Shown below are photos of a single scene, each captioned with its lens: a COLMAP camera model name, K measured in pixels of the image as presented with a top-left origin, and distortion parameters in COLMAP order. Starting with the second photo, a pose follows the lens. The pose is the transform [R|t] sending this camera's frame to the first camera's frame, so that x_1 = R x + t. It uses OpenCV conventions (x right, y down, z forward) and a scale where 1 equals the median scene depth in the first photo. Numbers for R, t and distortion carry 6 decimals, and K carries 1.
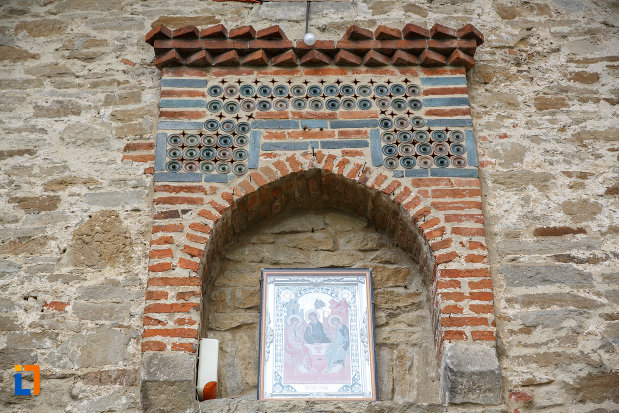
lens RADIAL K [[955.8, 0, 310.2], [0, 955.8, 206.2], [0, 0, 1]] dist [0.020041, 0.000000]
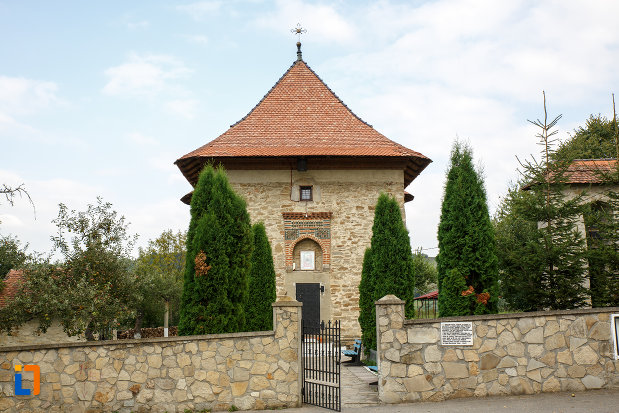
lens RADIAL K [[709.2, 0, 307.5], [0, 709.2, 207.9], [0, 0, 1]] dist [0.037108, 0.000000]
pose [[0.999999, -0.001491, -0.000220, 0.009165], [0.001438, 0.899852, 0.436194, -2.587771], [-0.000452, -0.436194, 0.899853, -3.741021]]
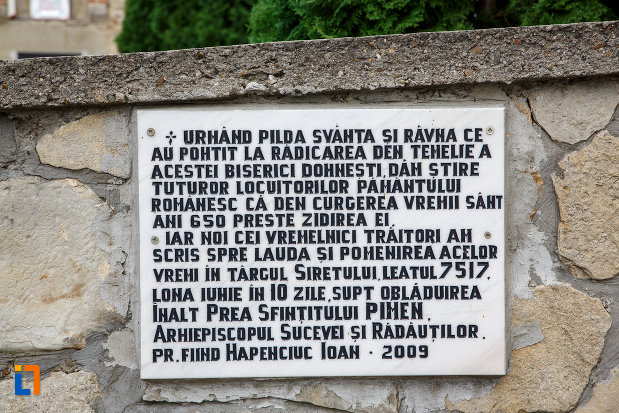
lens RADIAL K [[1149.1, 0, 305.4], [0, 1149.1, 203.7], [0, 0, 1]] dist [0.227374, 0.000000]
pose [[0.994844, -0.005501, 0.101267, 0.449894], [-0.057792, 0.789788, 0.610651, -1.430204], [-0.083339, -0.613355, 0.785398, -2.106896]]
